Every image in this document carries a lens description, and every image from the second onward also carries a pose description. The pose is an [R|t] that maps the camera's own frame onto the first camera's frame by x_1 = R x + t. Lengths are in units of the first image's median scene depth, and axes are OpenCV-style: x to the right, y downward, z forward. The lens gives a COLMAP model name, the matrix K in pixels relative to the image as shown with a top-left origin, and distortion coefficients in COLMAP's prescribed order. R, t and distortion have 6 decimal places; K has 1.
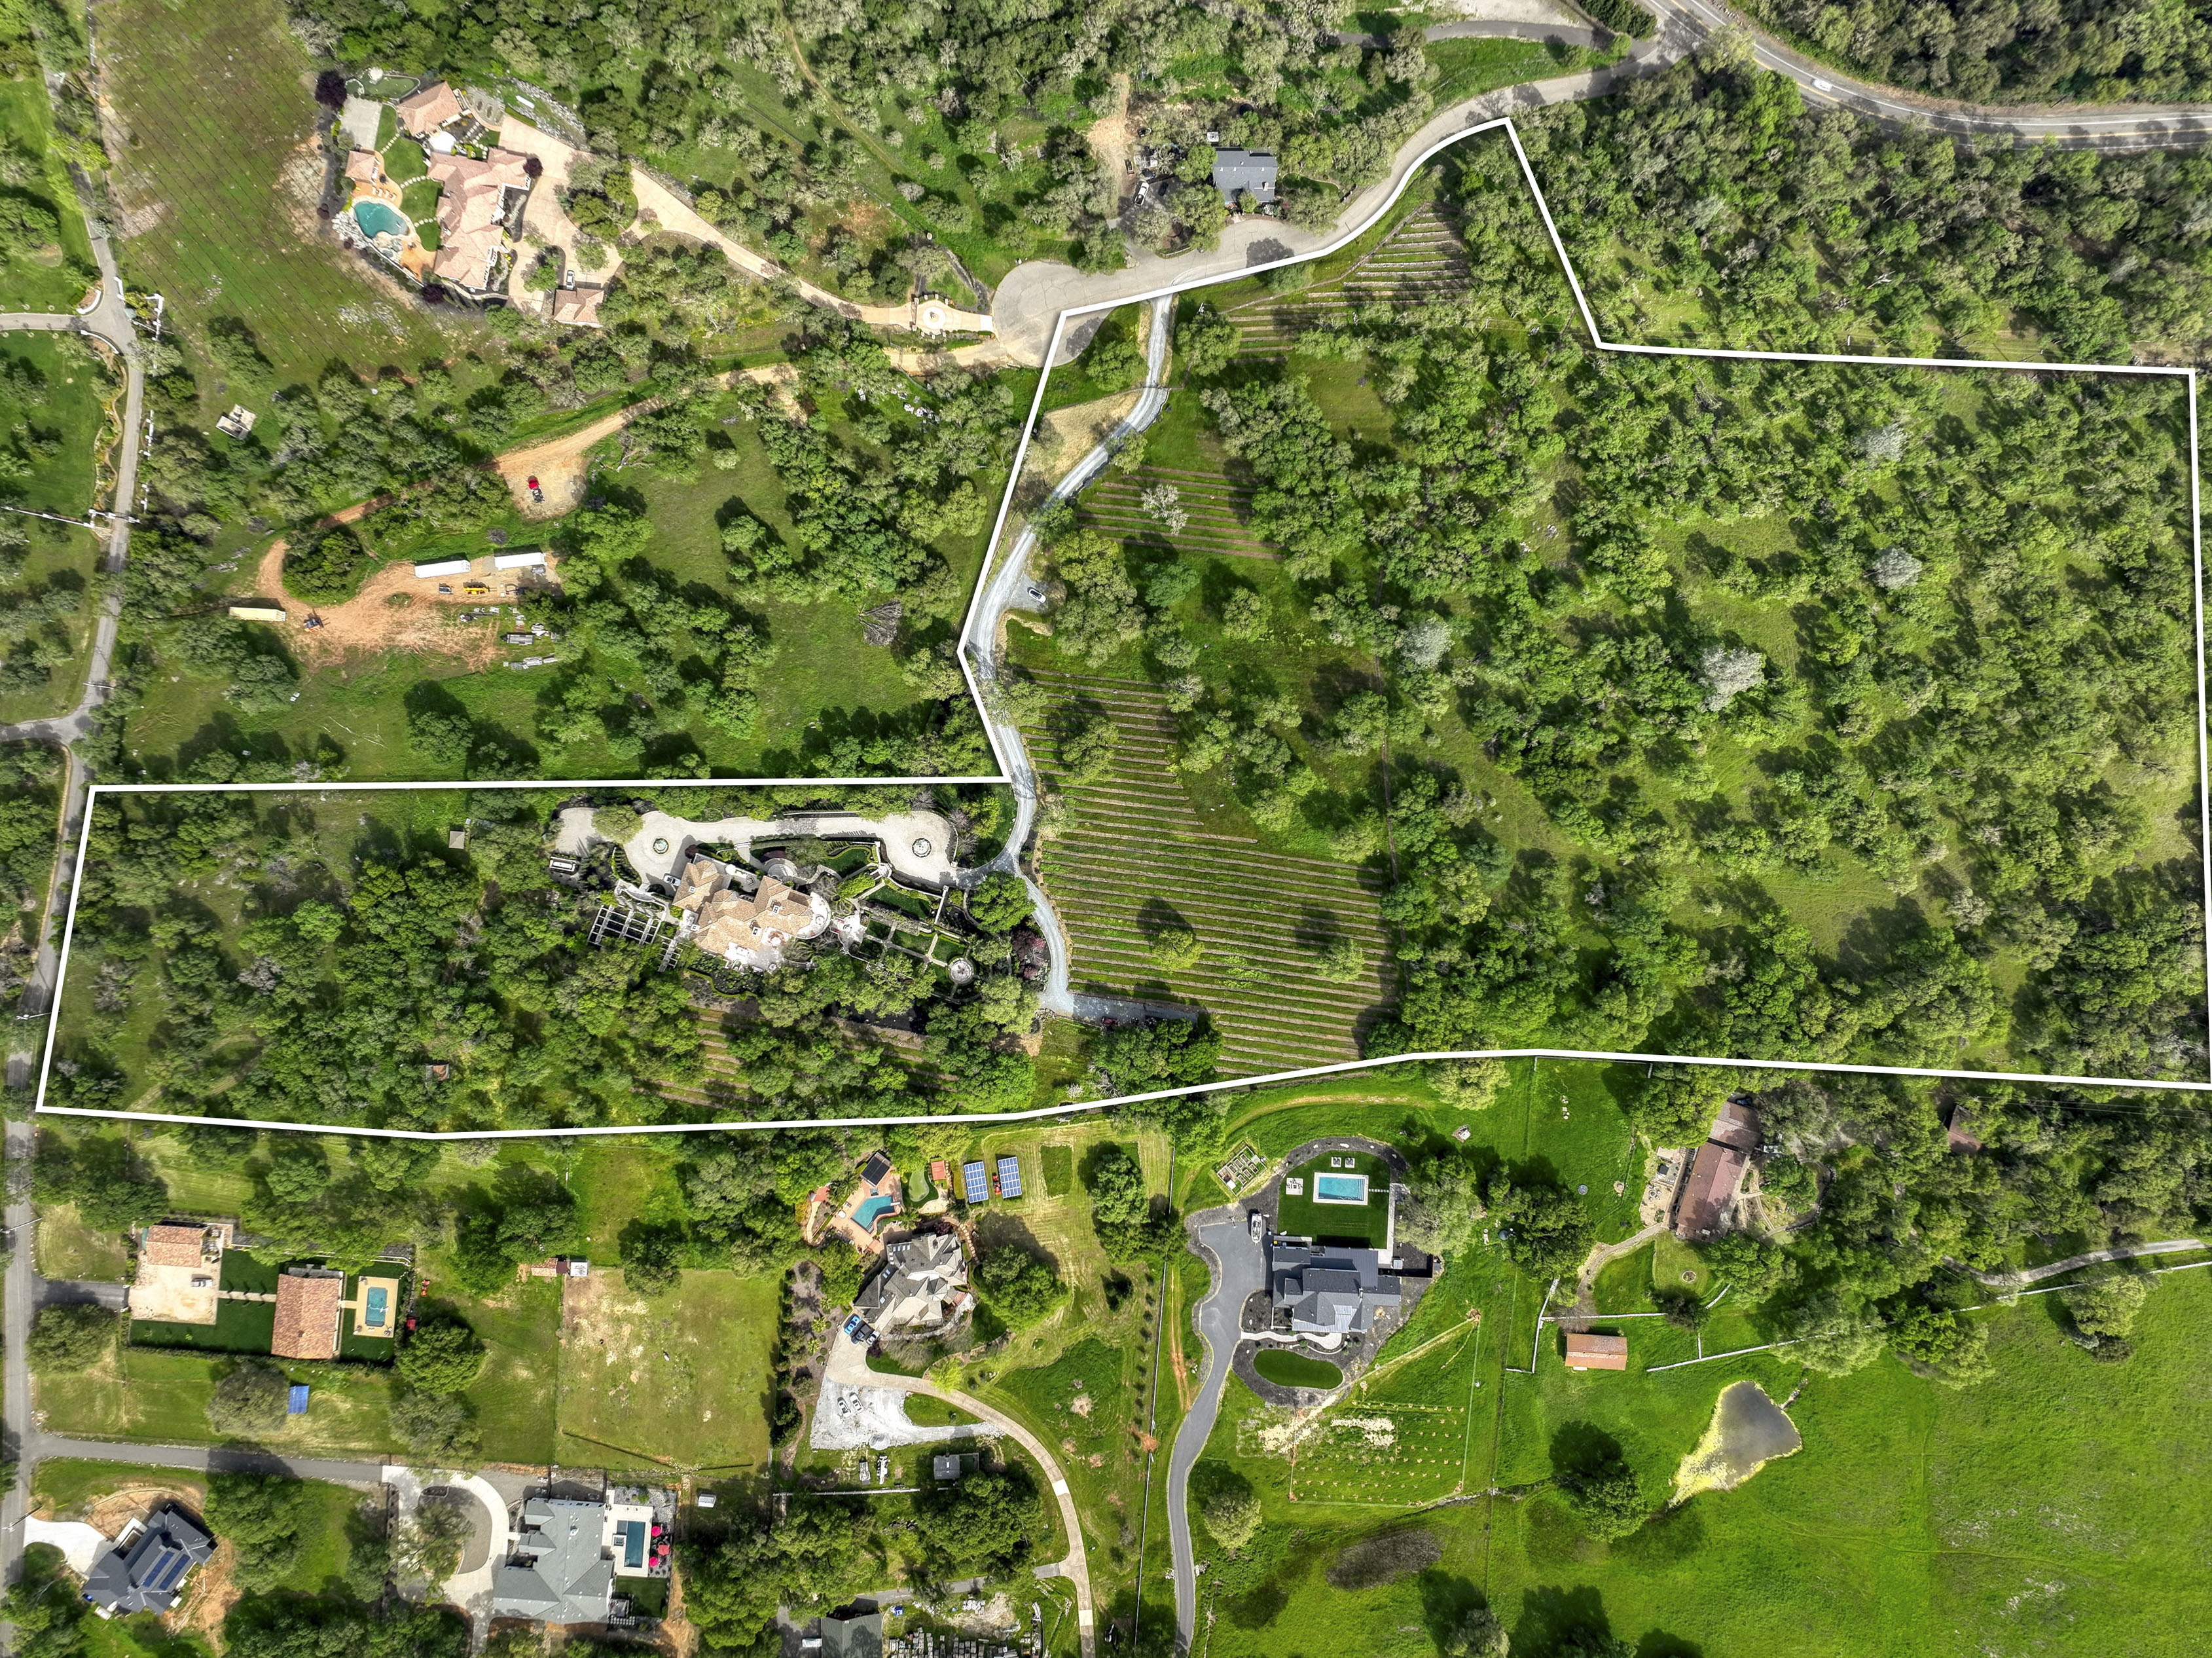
lens RADIAL K [[1546.9, 0, 1111.8], [0, 1546.9, 827.8], [0, 0, 1]] dist [0.007166, 0.002068]
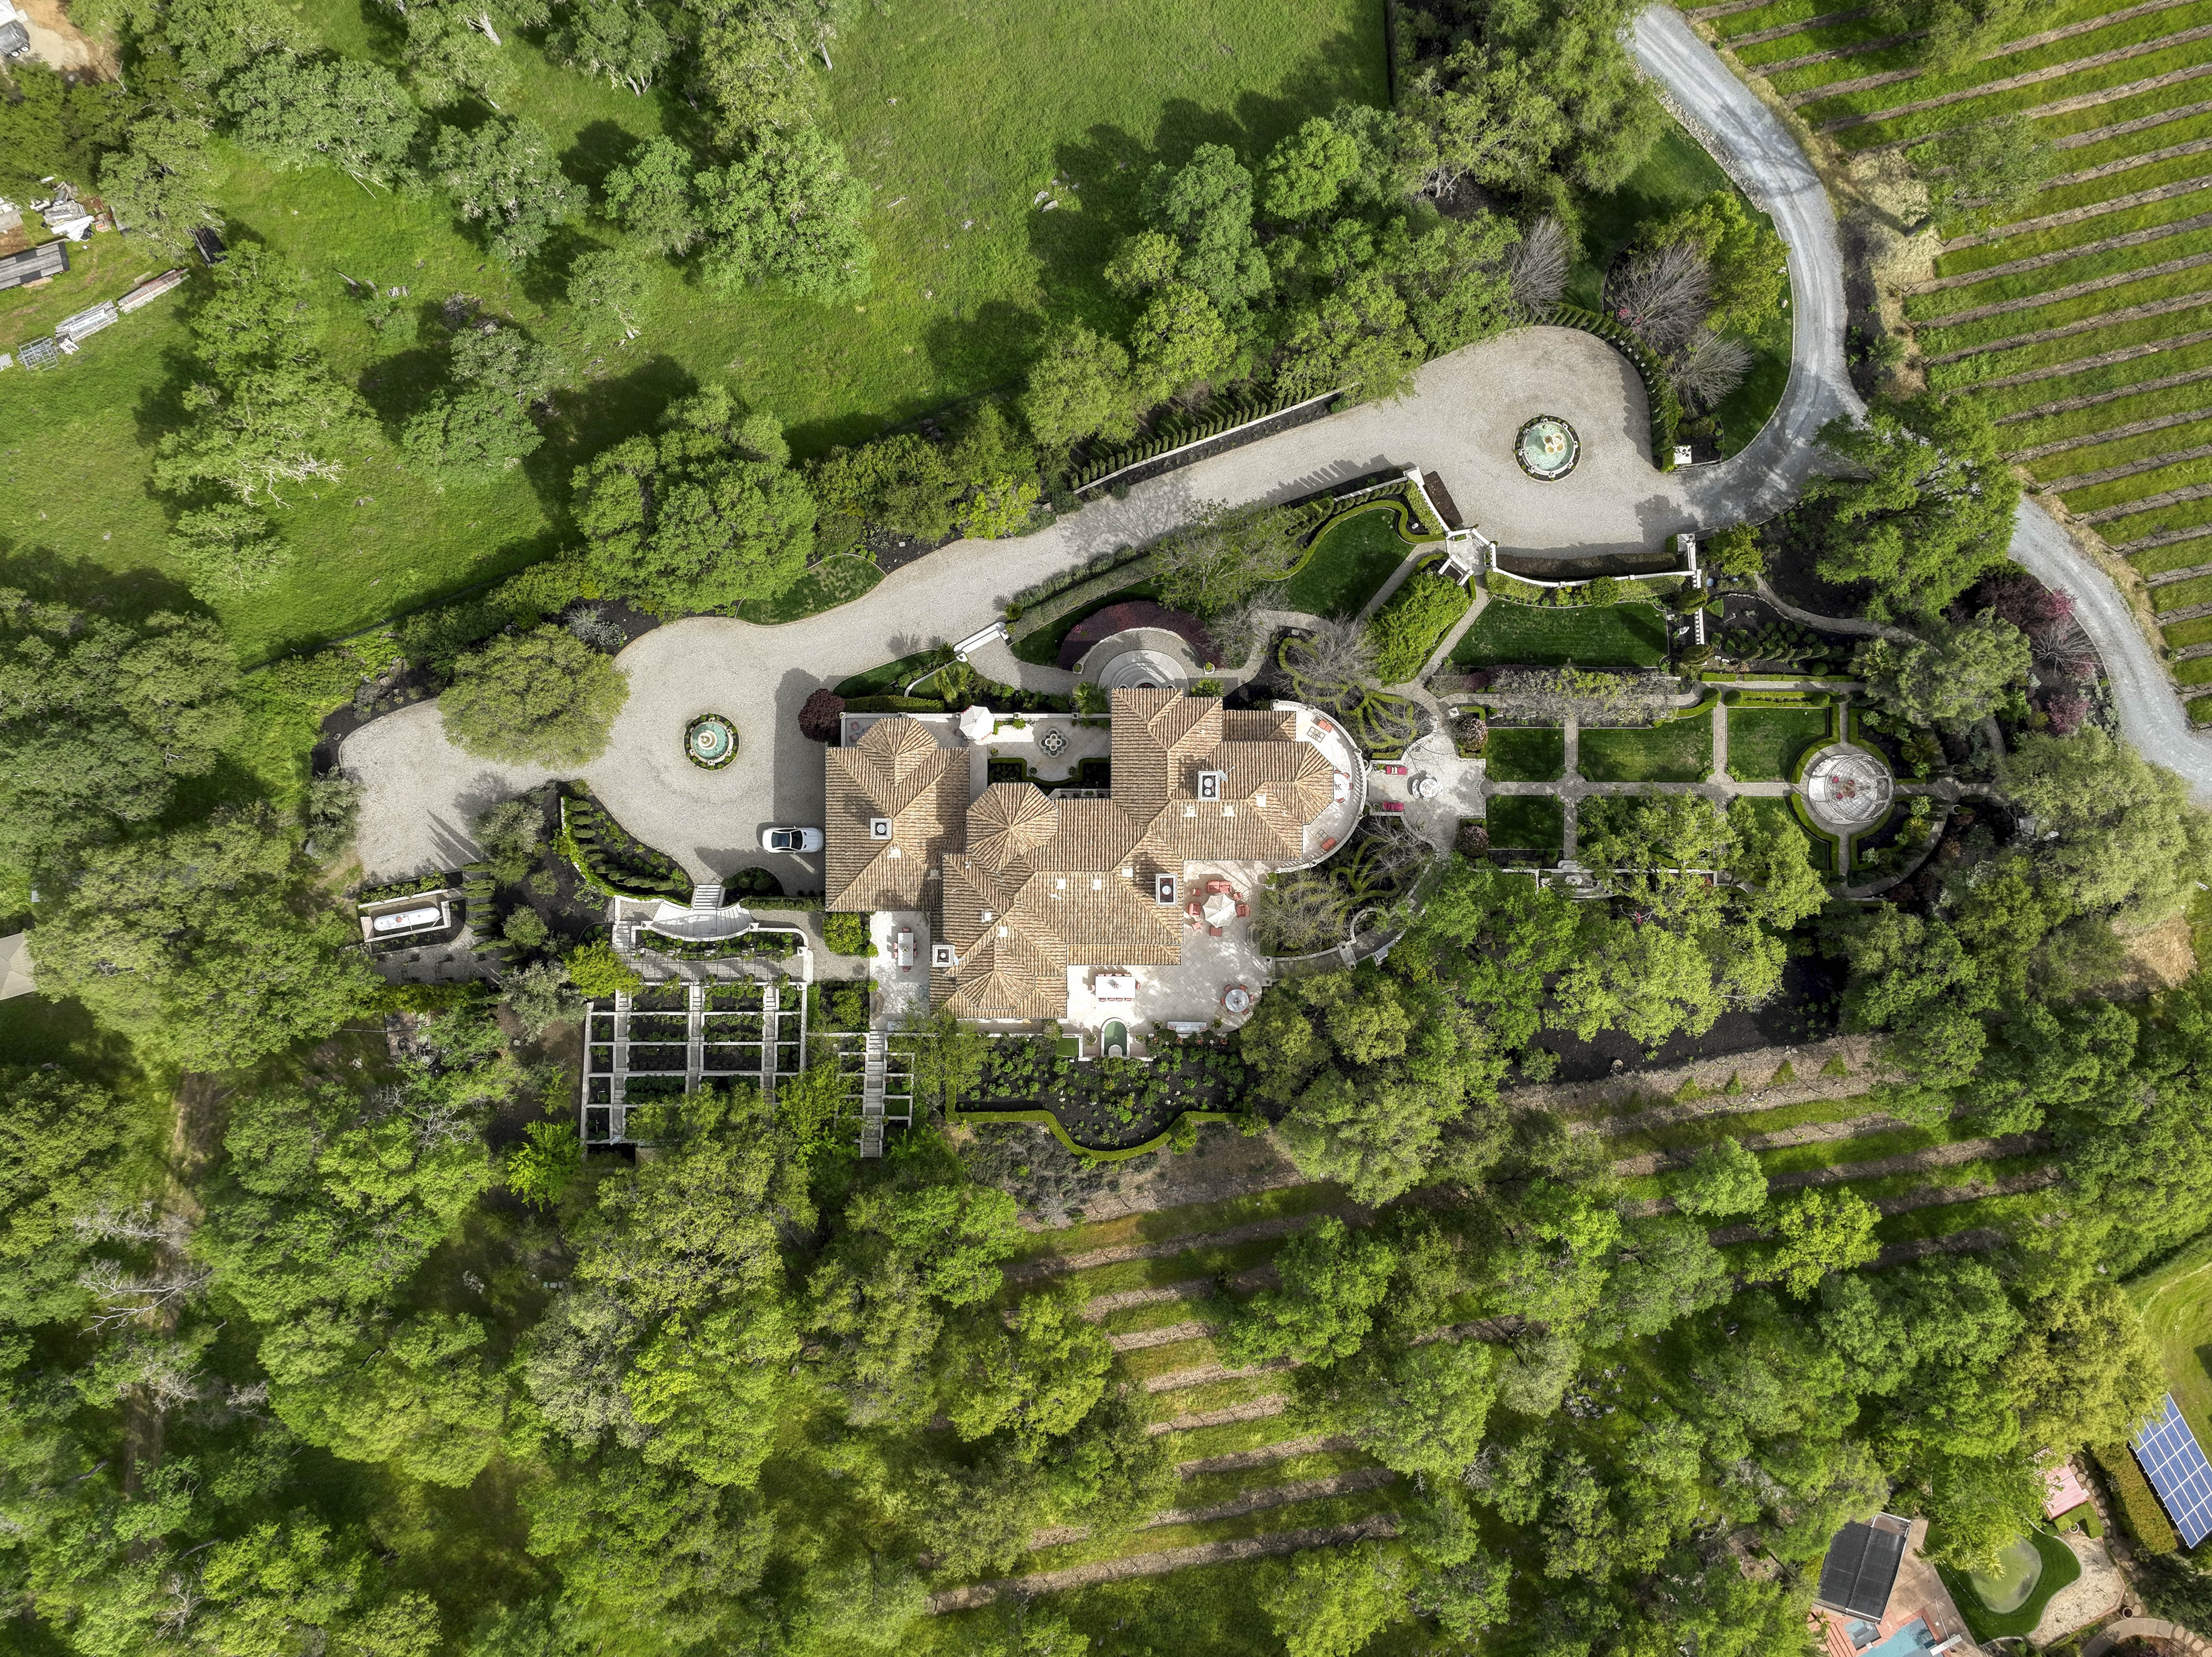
lens RADIAL K [[1546.5, 0, 1100.8], [0, 1546.5, 831.4], [0, 0, 1]] dist [0.007166, 0.002068]
pose [[0.938557, -0.345118, 0.001962, -0.232404], [0.345099, 0.938543, 0.006598, 0.050858], [-0.004118, -0.005516, 0.999976, 0.720751]]
